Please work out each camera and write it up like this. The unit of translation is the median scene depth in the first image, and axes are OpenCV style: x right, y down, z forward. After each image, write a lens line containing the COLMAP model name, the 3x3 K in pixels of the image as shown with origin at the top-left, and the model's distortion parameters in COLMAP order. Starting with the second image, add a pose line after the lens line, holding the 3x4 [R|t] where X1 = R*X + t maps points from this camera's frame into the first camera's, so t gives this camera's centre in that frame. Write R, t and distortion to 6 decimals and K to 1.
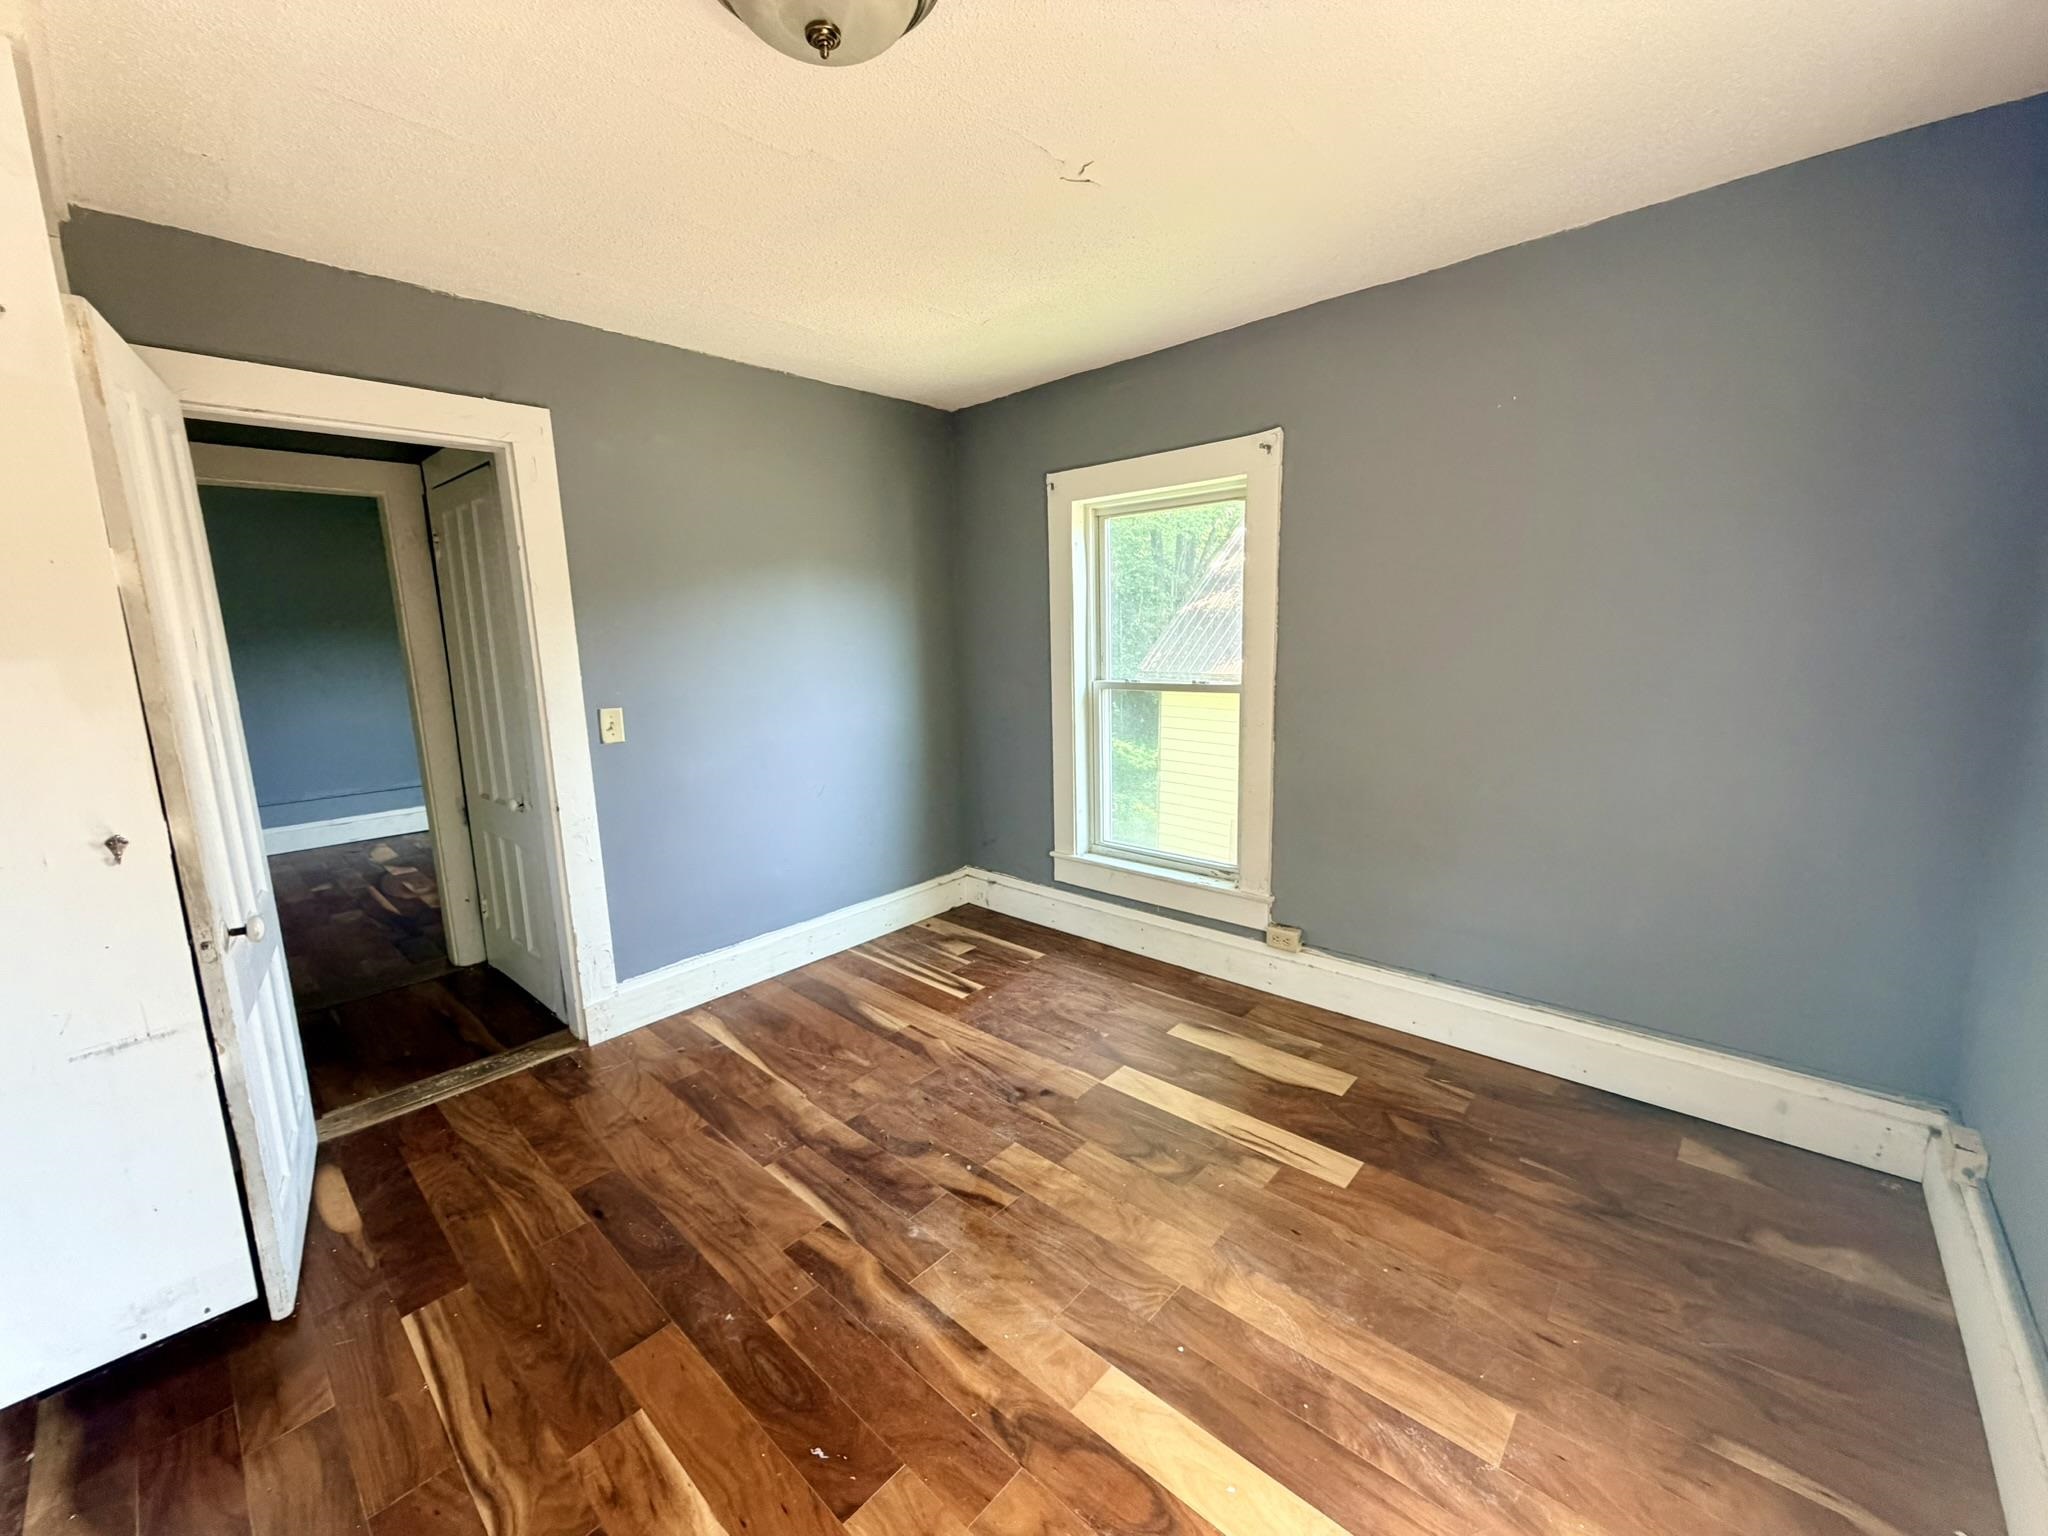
lens RADIAL K [[818.6, 0, 1009.3], [0, 818.6, 766.3], [0, 0, 1]] dist [0.002039, -0.000274]
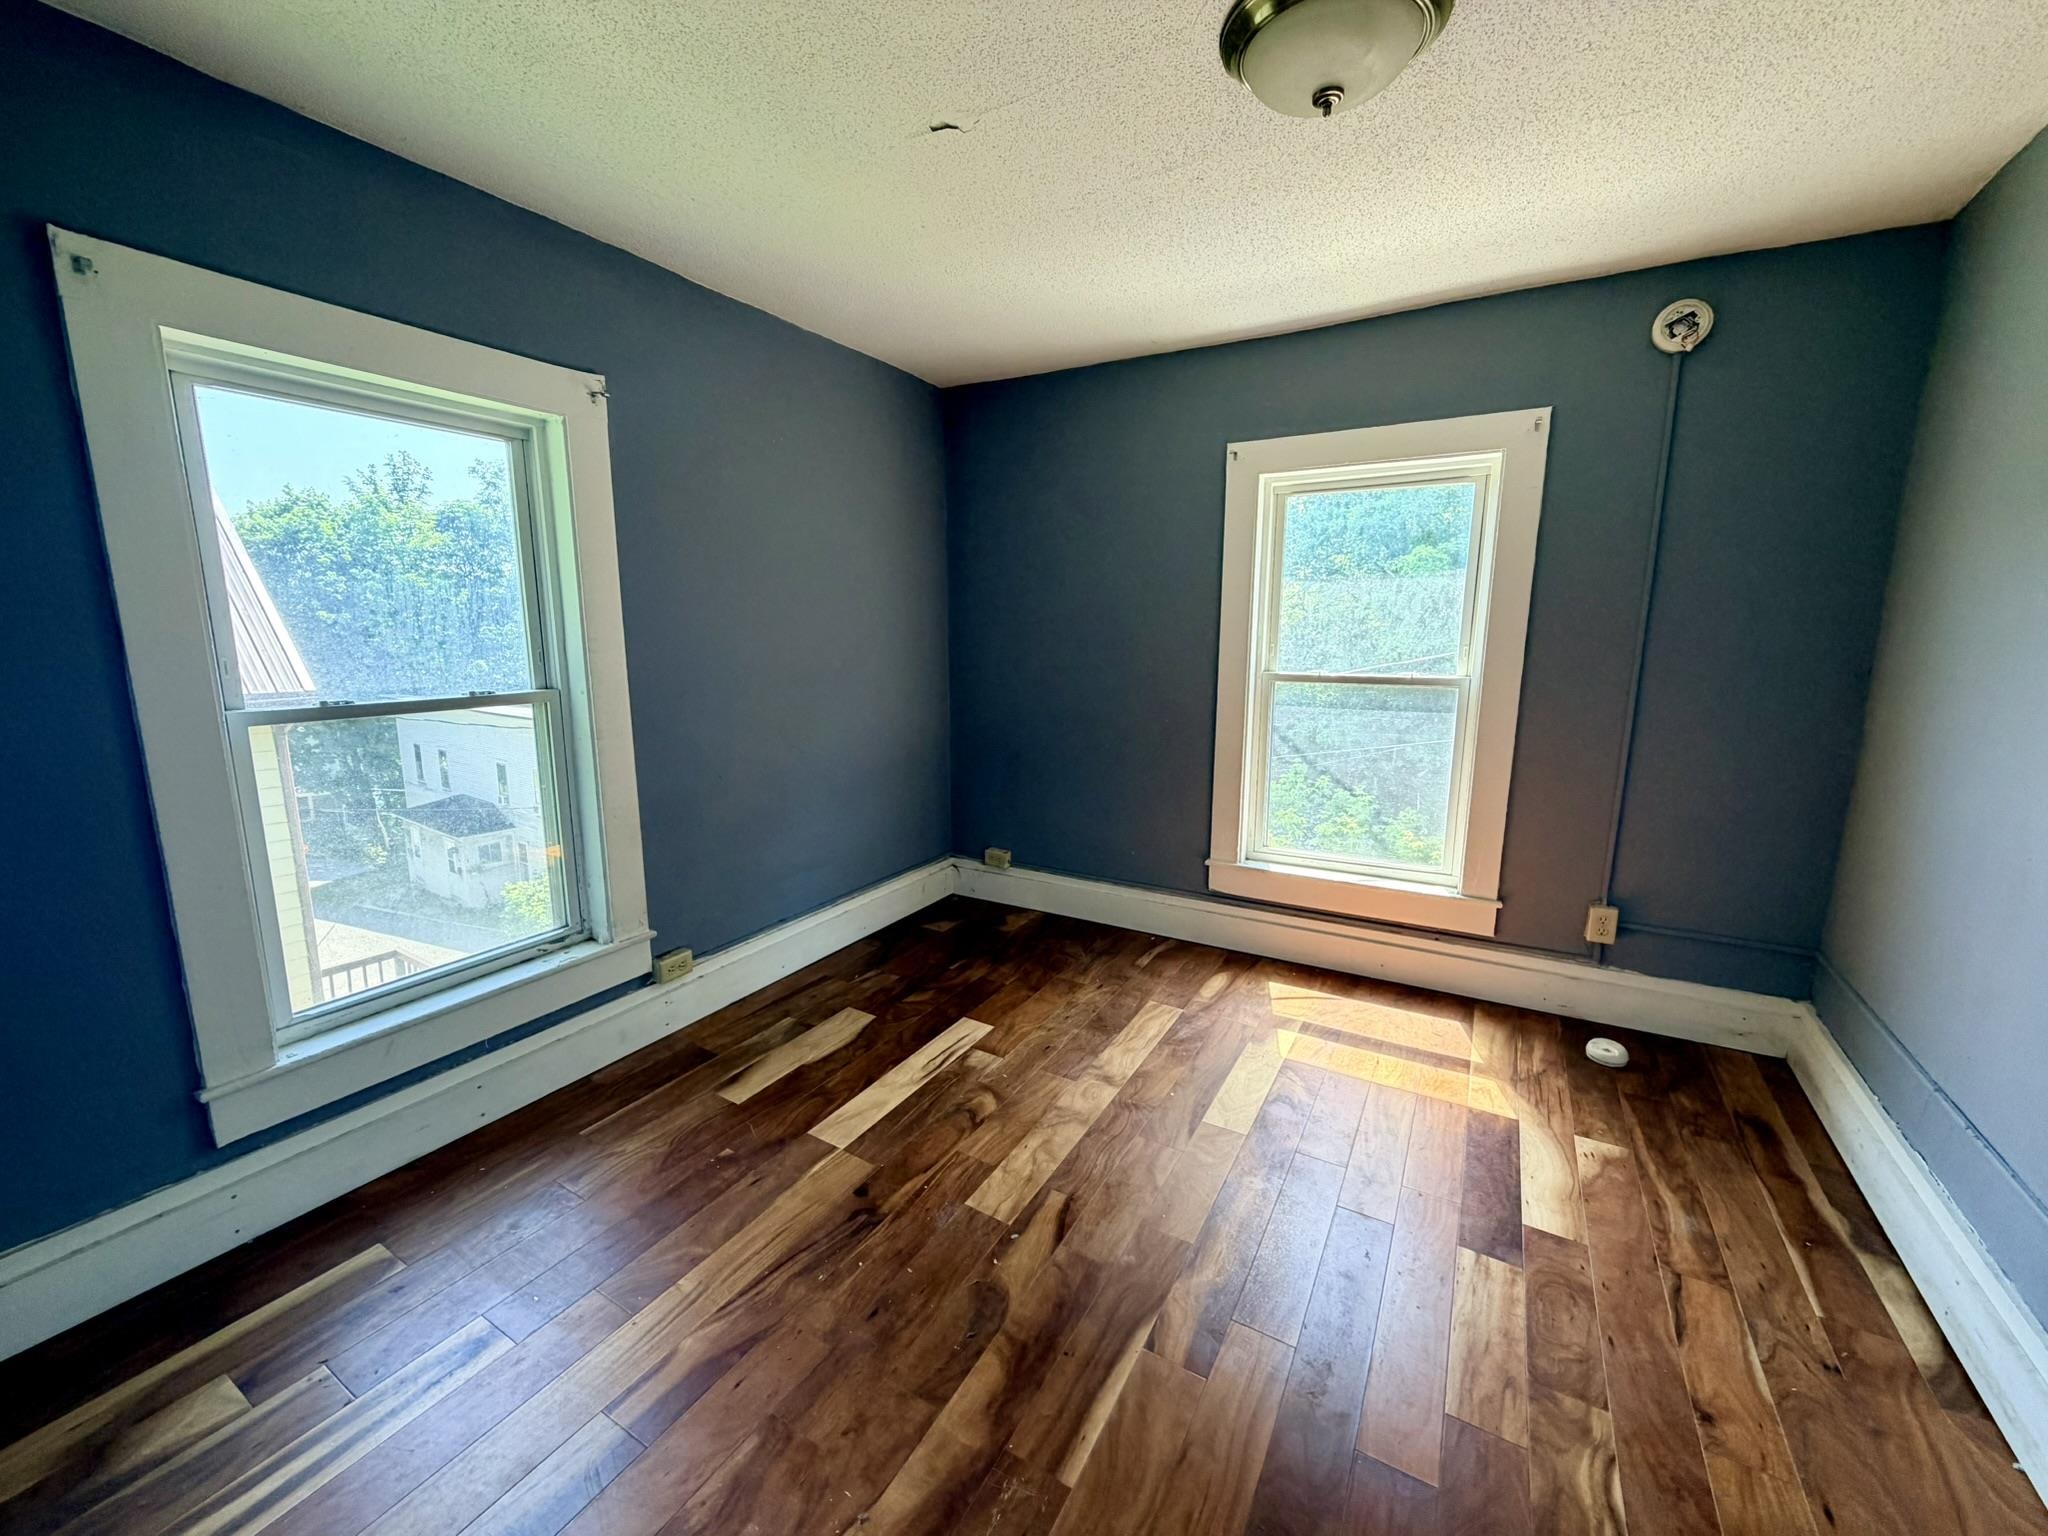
lens RADIAL K [[818.6, 0, 1022.2], [0, 818.6, 769.7], [0, 0, 1]] dist [0.002039, -0.000274]
pose [[-0.226964, -0.149399, 0.962376, -0.732839], [0.158234, 0.969377, 0.187804, -0.133240], [-0.960963, 0.194905, -0.196374, 0.968513]]
